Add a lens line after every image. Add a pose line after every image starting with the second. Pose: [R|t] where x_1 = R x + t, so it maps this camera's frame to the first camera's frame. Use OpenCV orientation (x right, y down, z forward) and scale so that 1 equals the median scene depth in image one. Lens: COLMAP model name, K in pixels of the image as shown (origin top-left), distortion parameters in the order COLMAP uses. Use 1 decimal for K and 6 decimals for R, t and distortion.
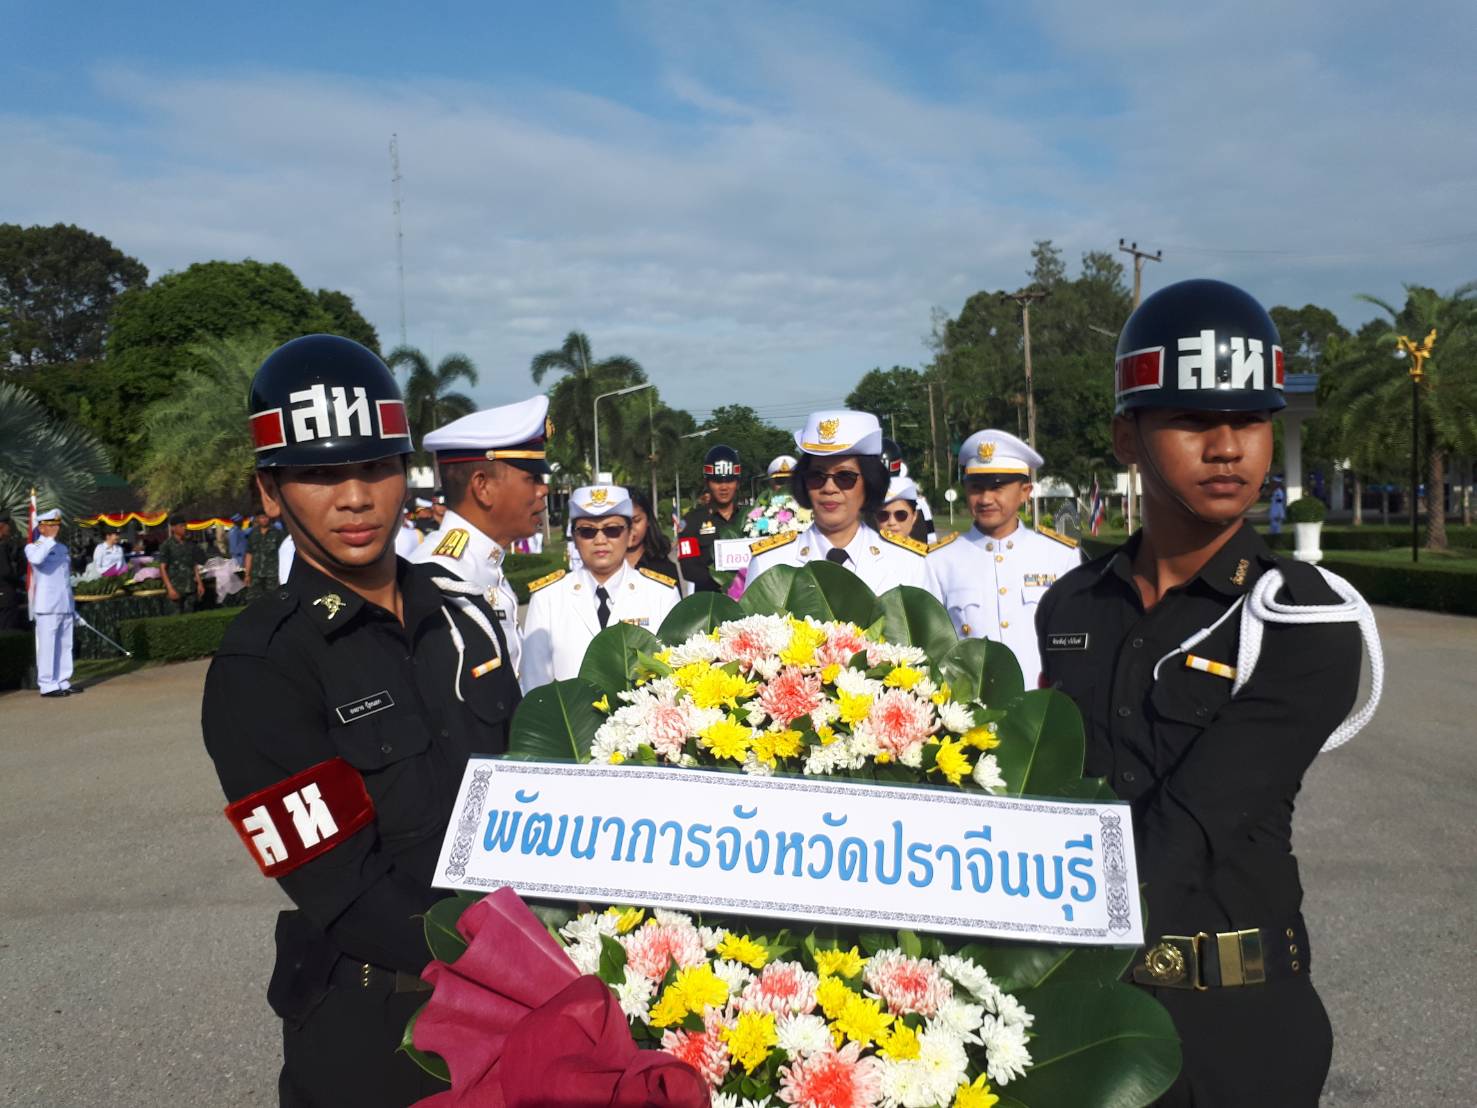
lens RADIAL K [[1282.1, 0, 733.4], [0, 1282.1, 545.3], [0, 0, 1]] dist [0.071157, -0.068460]
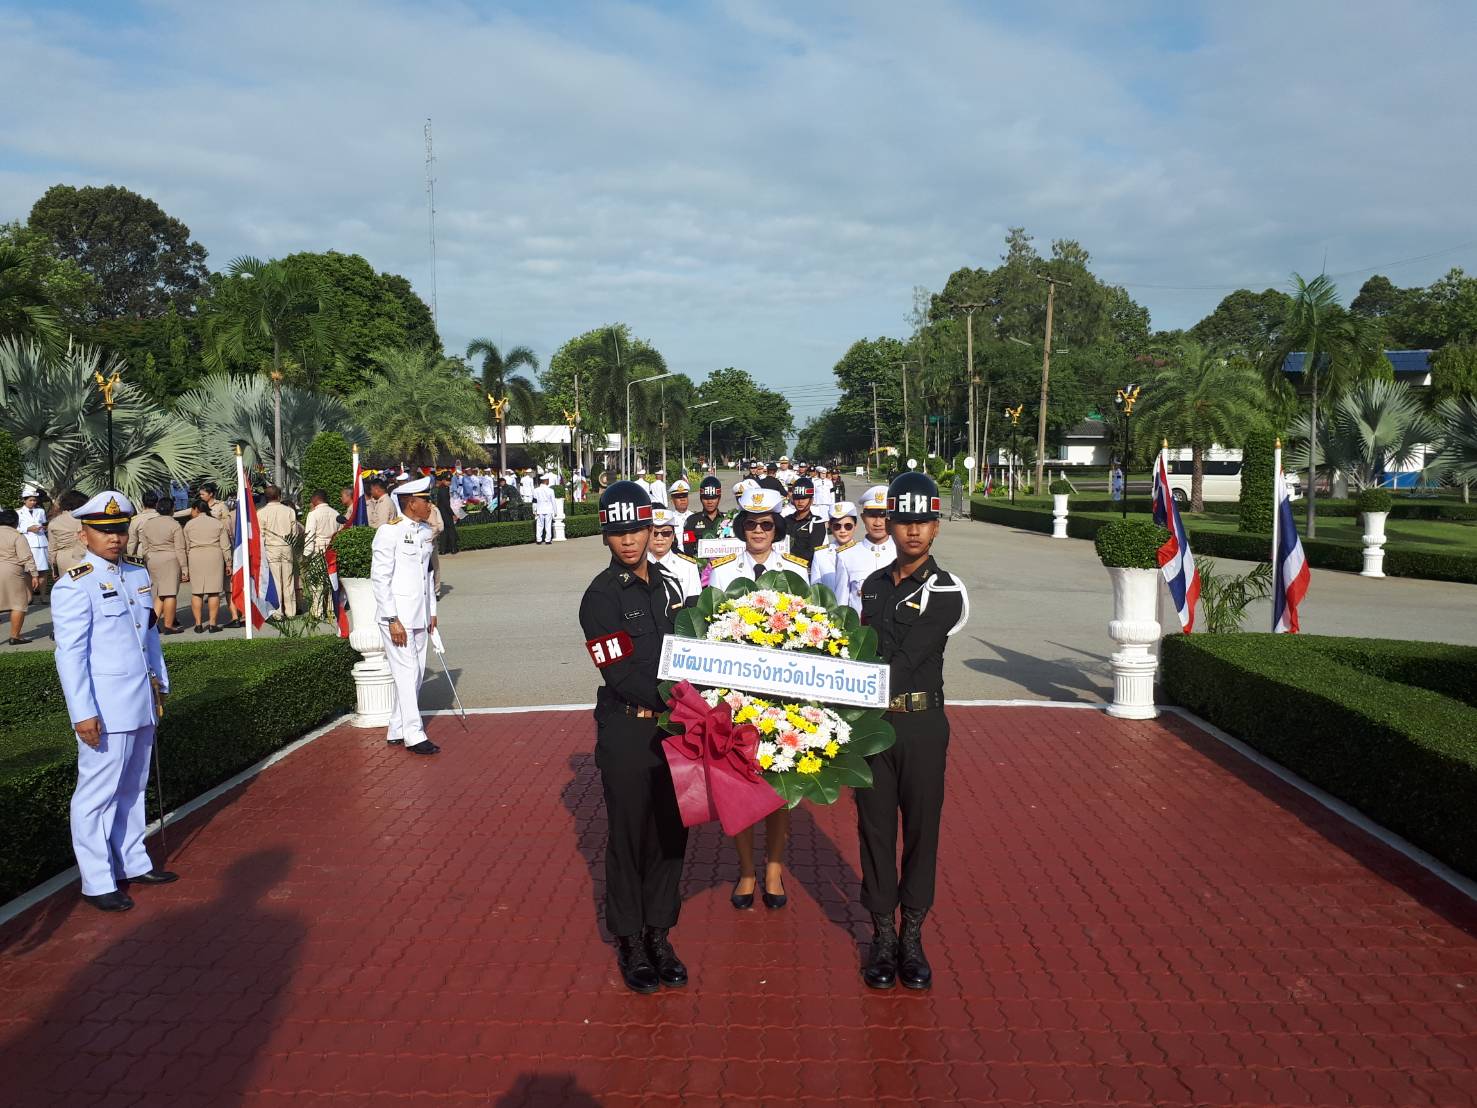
lens RADIAL K [[1282.1, 0, 742.8], [0, 1282.1, 564.9], [0, 0, 1]] dist [0.071157, -0.068460]
pose [[0.989784, 0.072329, 0.122868, -0.408286], [-0.084701, 0.991511, 0.098653, -0.291334], [-0.114690, -0.108052, 0.987508, -1.850667]]
